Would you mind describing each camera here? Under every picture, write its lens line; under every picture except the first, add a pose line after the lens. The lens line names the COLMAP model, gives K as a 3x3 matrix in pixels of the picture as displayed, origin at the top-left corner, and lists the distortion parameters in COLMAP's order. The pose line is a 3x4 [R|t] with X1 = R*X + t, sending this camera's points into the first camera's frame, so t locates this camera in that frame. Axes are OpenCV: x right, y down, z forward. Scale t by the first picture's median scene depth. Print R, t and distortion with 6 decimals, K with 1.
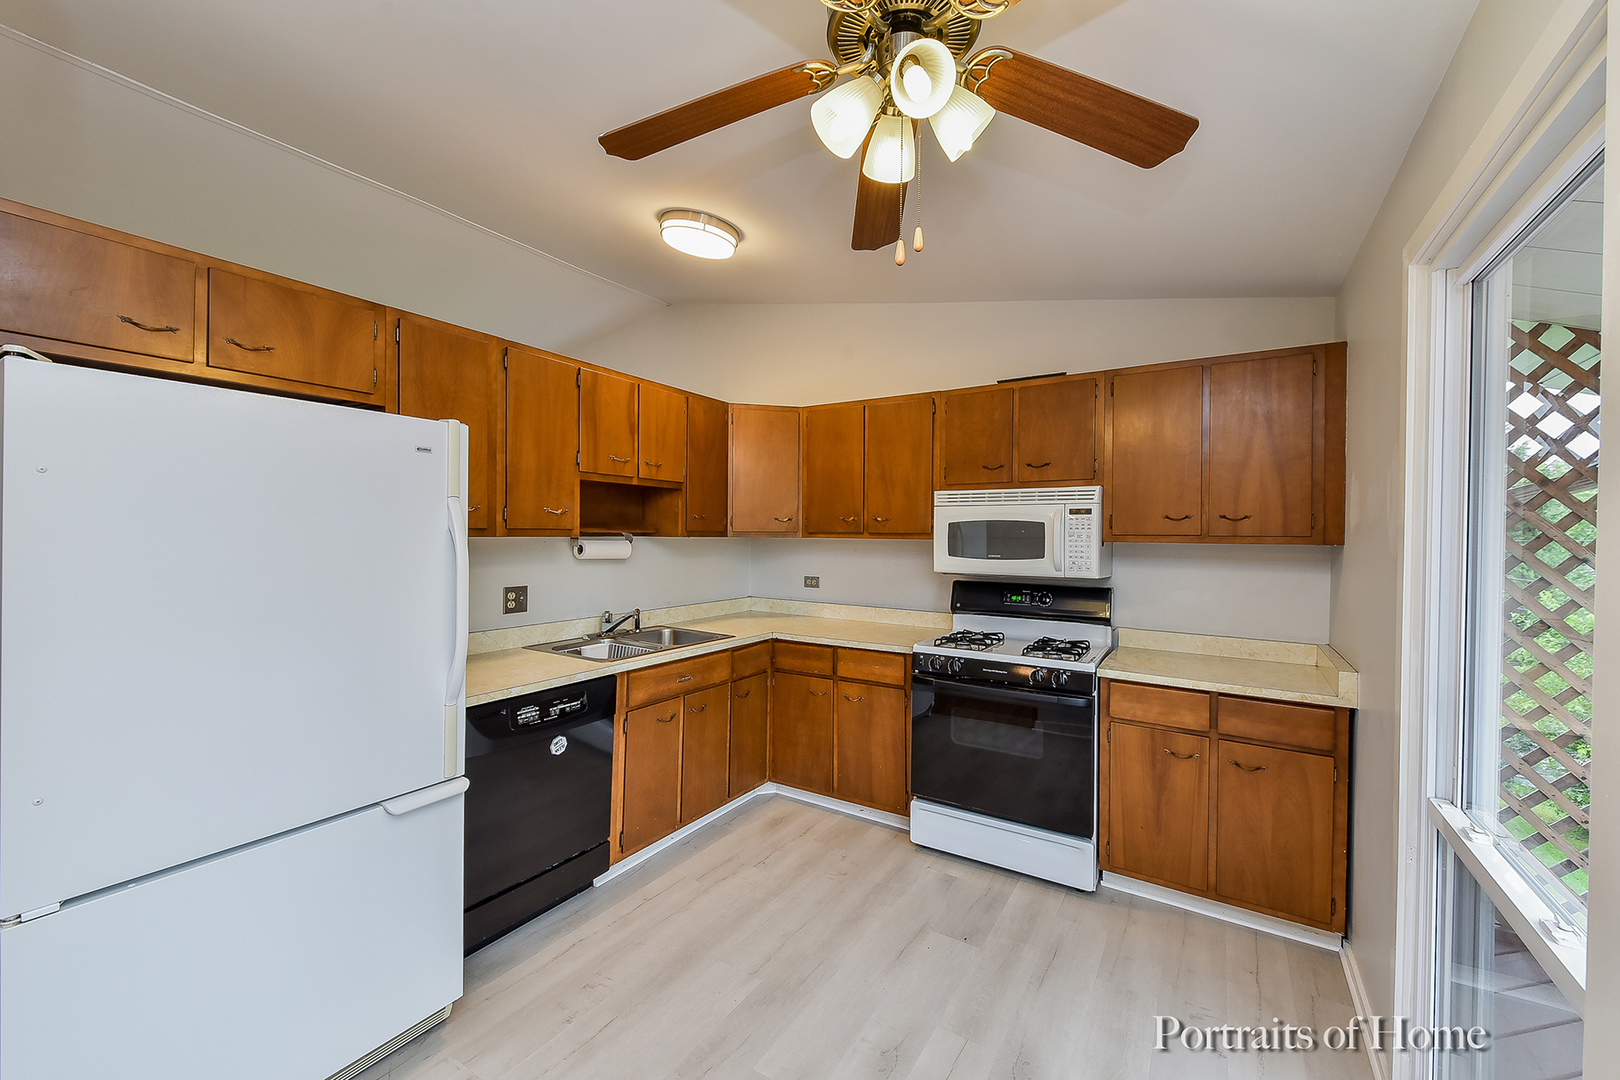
lens RADIAL K [[644.4, 0, 817.0], [0, 644.4, 538.9], [0, 0, 1]] dist [-0.000387, -0.000039]
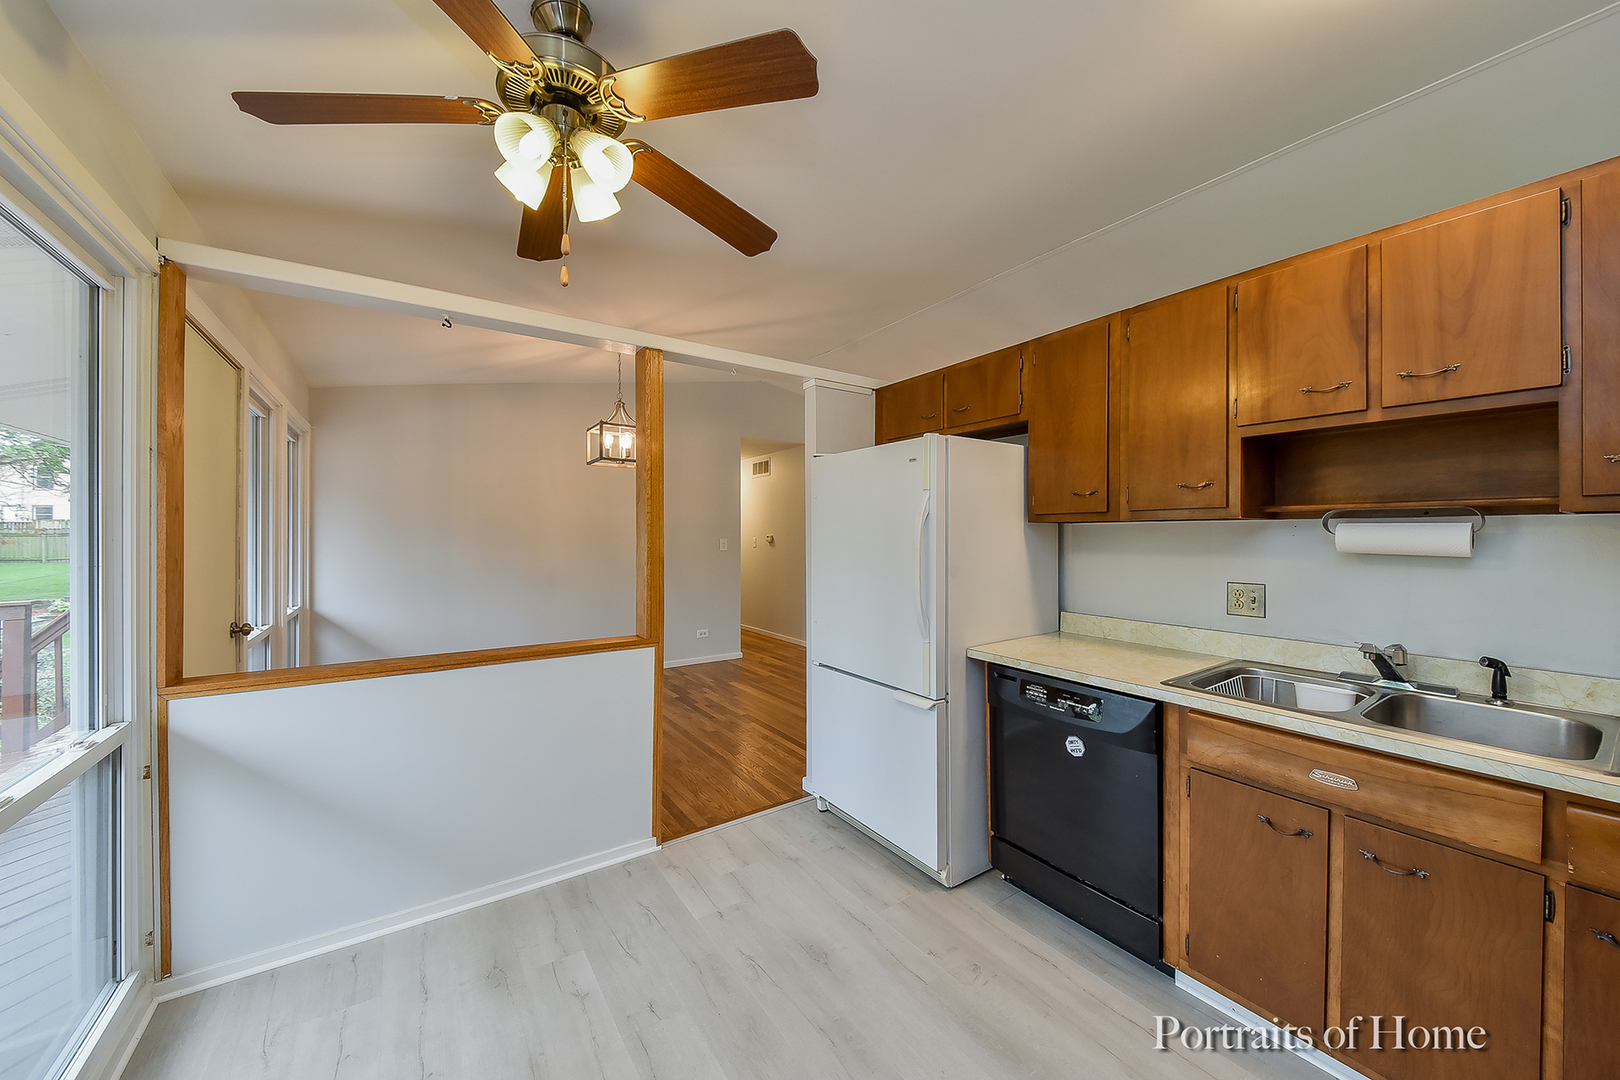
lens RADIAL K [[587.8, 0, 819.9], [0, 587.8, 535.7], [0, 0, 1]] dist [-0.000284, -0.000552]
pose [[-0.407569, -0.008273, -0.913137, 0.472618], [-0.009771, 0.999941, -0.004699, 0.027459], [0.913122, 0.007007, -0.407625, 0.935430]]
